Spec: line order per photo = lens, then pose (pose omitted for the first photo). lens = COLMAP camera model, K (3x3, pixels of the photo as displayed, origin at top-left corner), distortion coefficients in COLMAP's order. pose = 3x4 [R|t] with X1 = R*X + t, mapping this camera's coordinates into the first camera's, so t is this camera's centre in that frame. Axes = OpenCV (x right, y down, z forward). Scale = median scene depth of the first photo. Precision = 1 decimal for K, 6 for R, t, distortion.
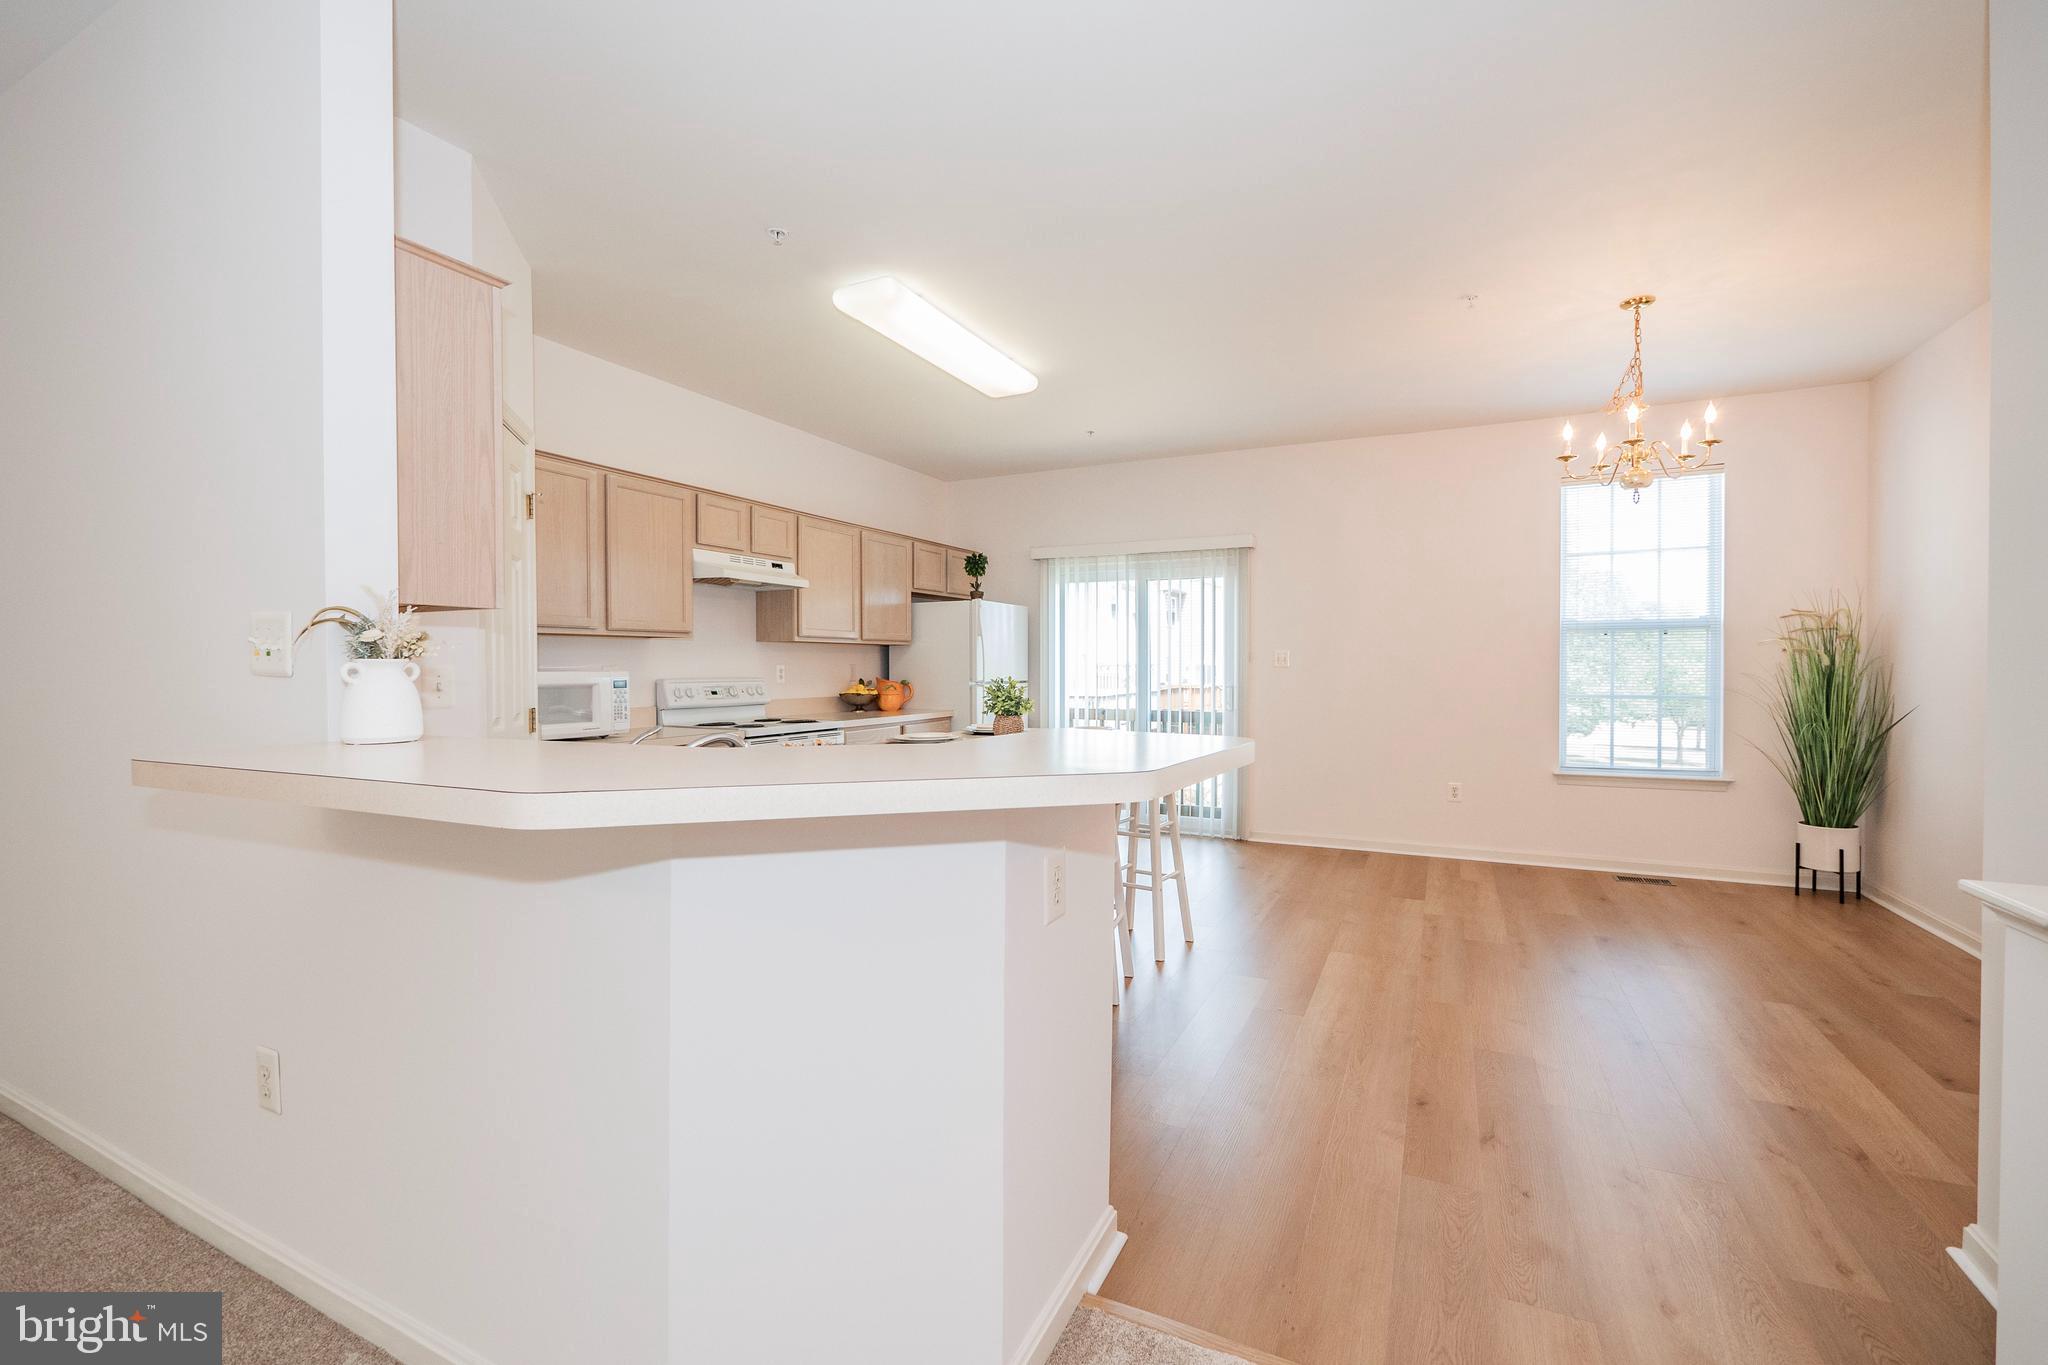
lens RADIAL K [[861.4, 0, 1025.5], [0, 861.4, 680.5], [0, 0, 1]] dist [-0.008044, 0.001239]
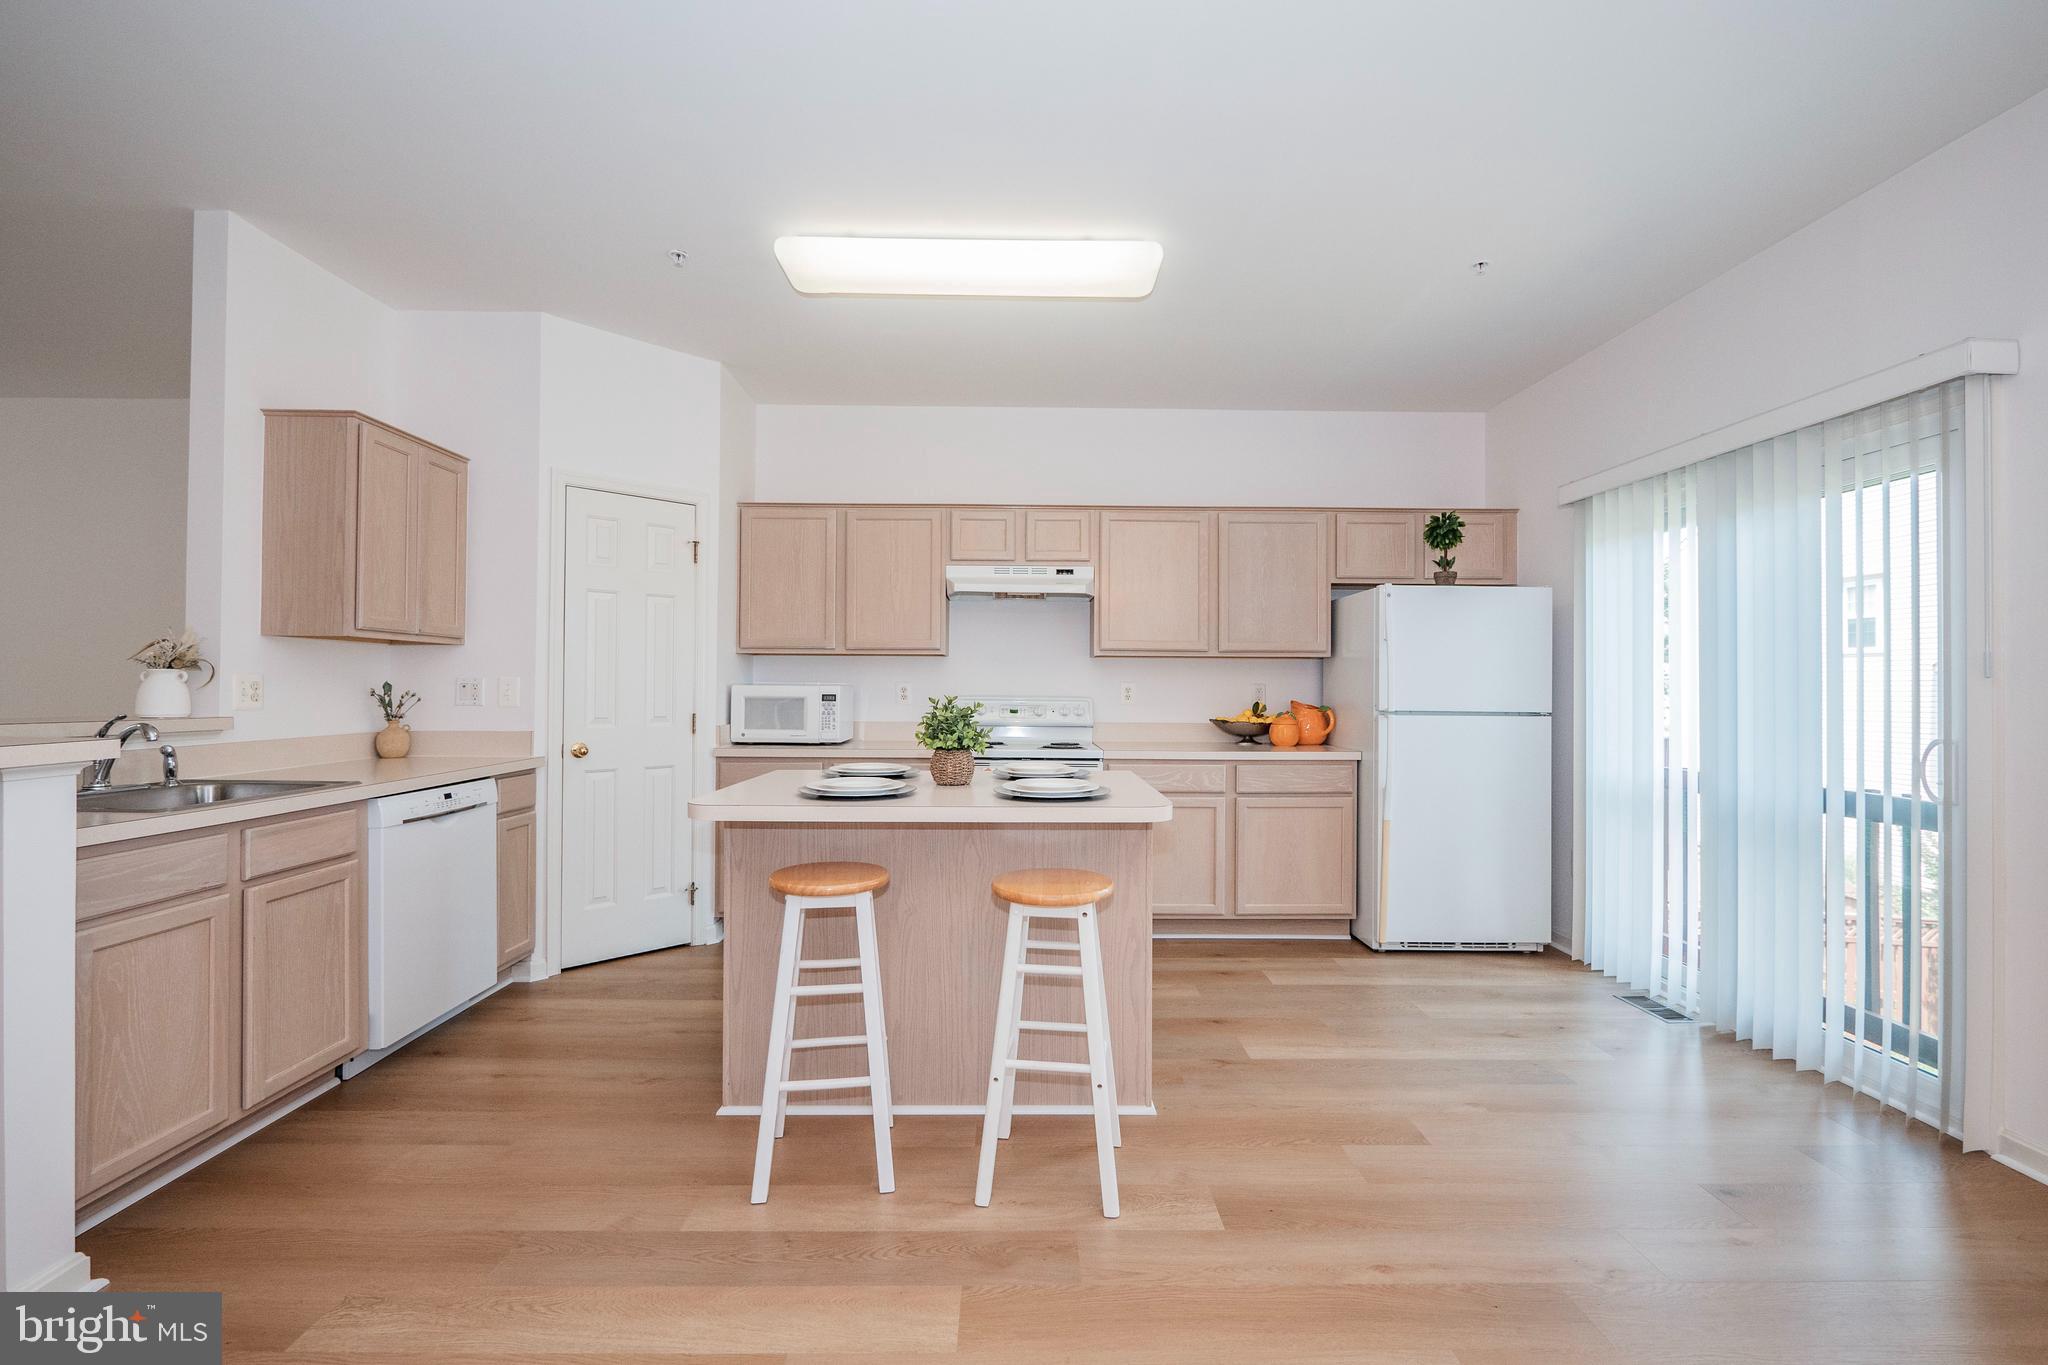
lens RADIAL K [[861.4, 0, 1025.0], [0, 861.4, 679.0], [0, 0, 1]] dist [-0.008044, 0.001239]
pose [[0.451234, -0.002586, -0.892402, 0.511066], [-0.025064, 0.999565, -0.015569, -0.006939], [0.892054, 0.029392, 0.450972, 0.582944]]
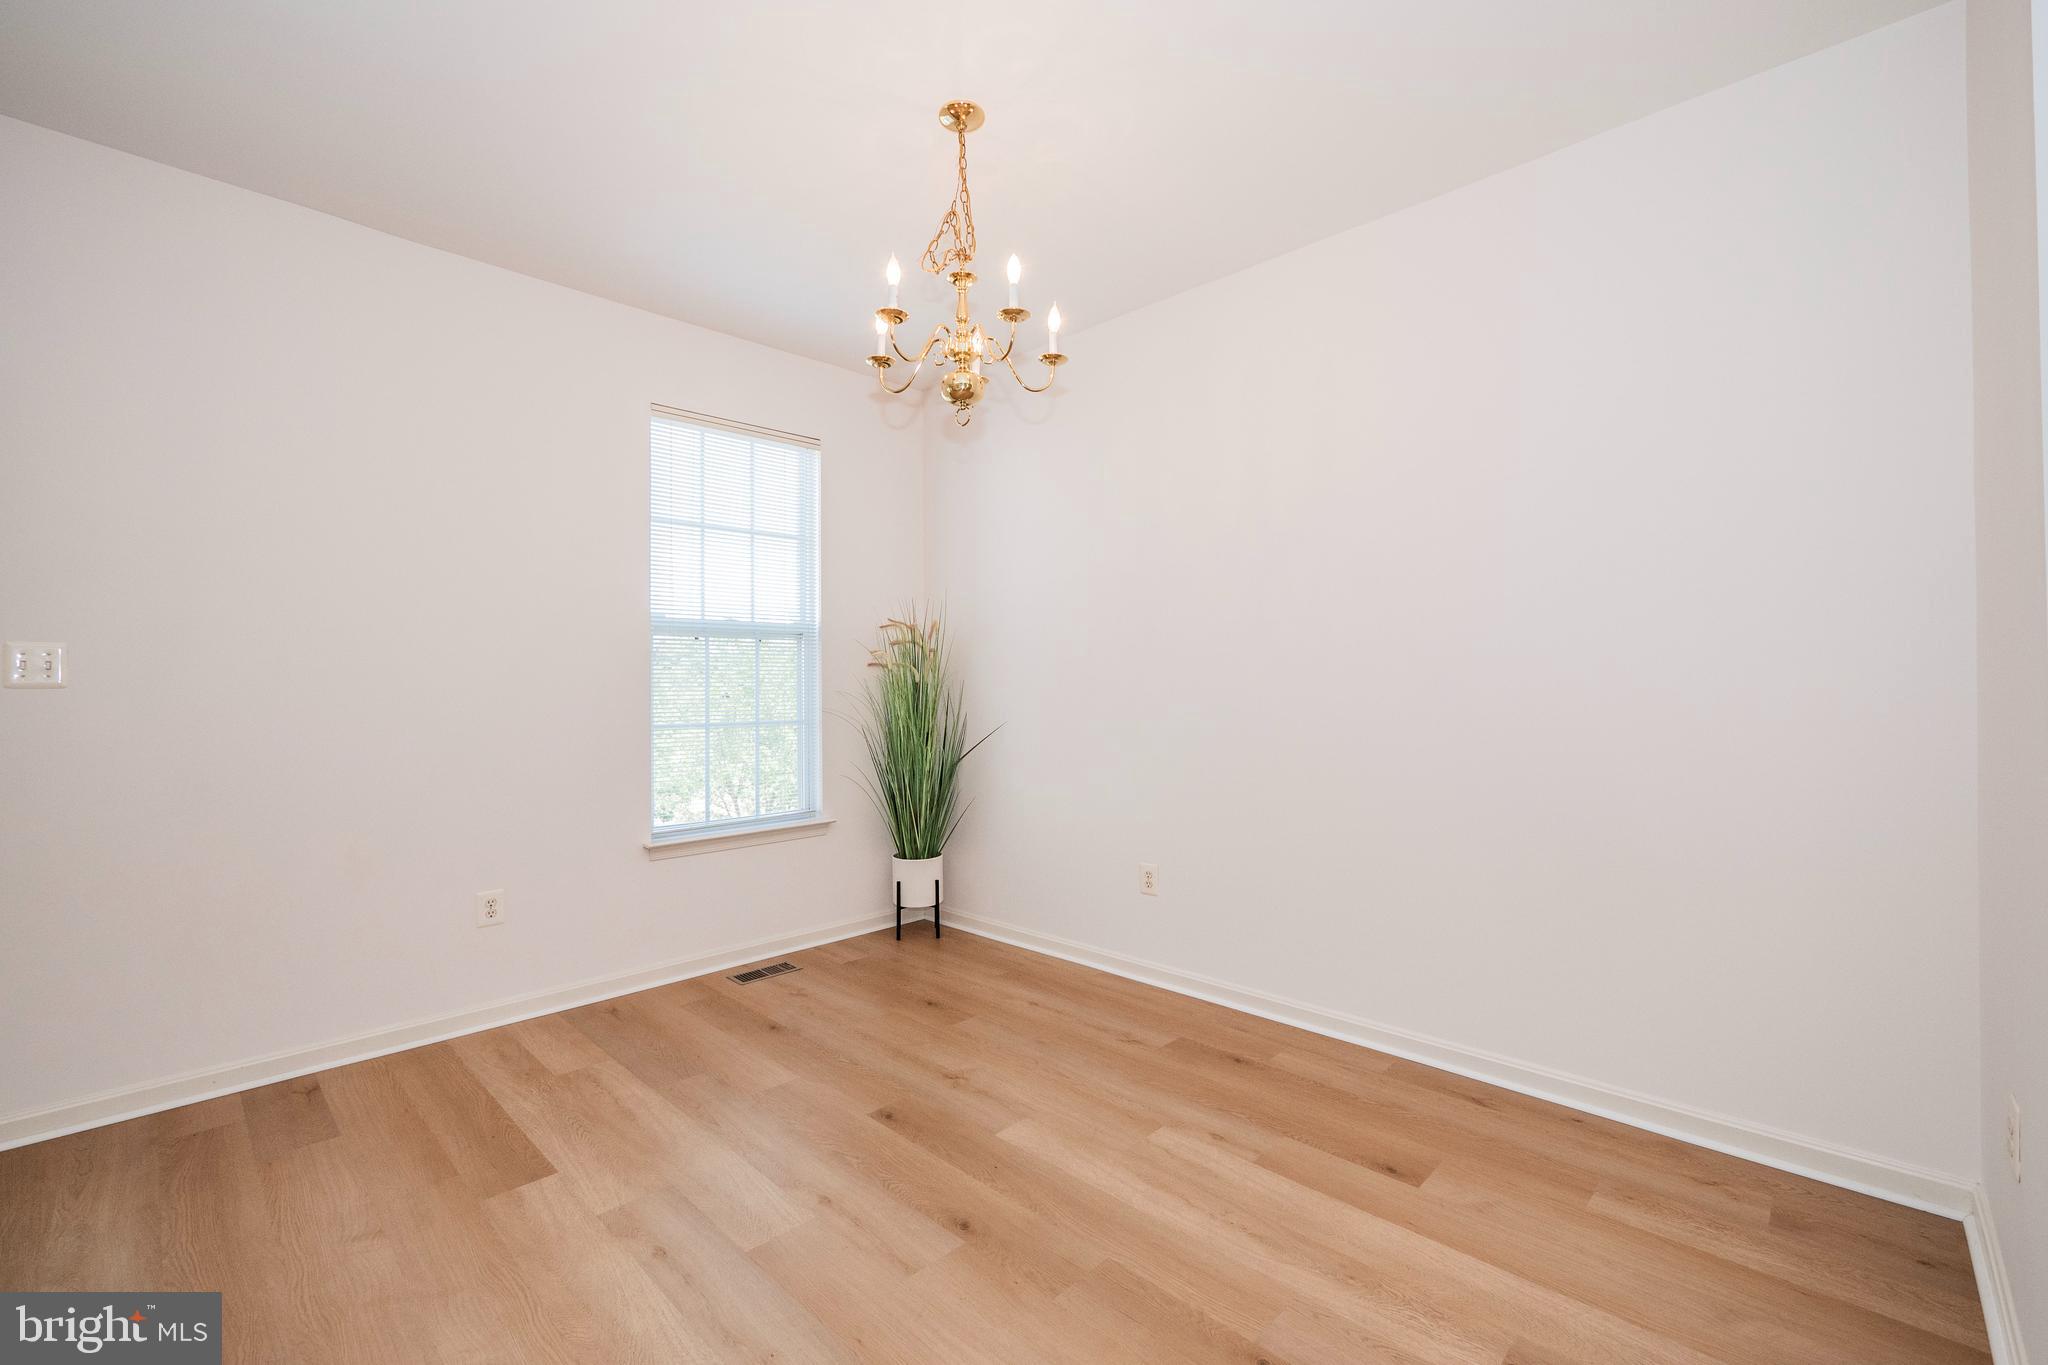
lens RADIAL K [[861.4, 0, 1023.9], [0, 861.4, 680.9], [0, 0, 1]] dist [-0.008044, 0.001239]
pose [[0.311014, 0.005479, 0.950389, 0.086297], [0.019453, 0.999737, -0.012129, -0.005670], [-0.950206, 0.022260, 0.310826, 0.571803]]
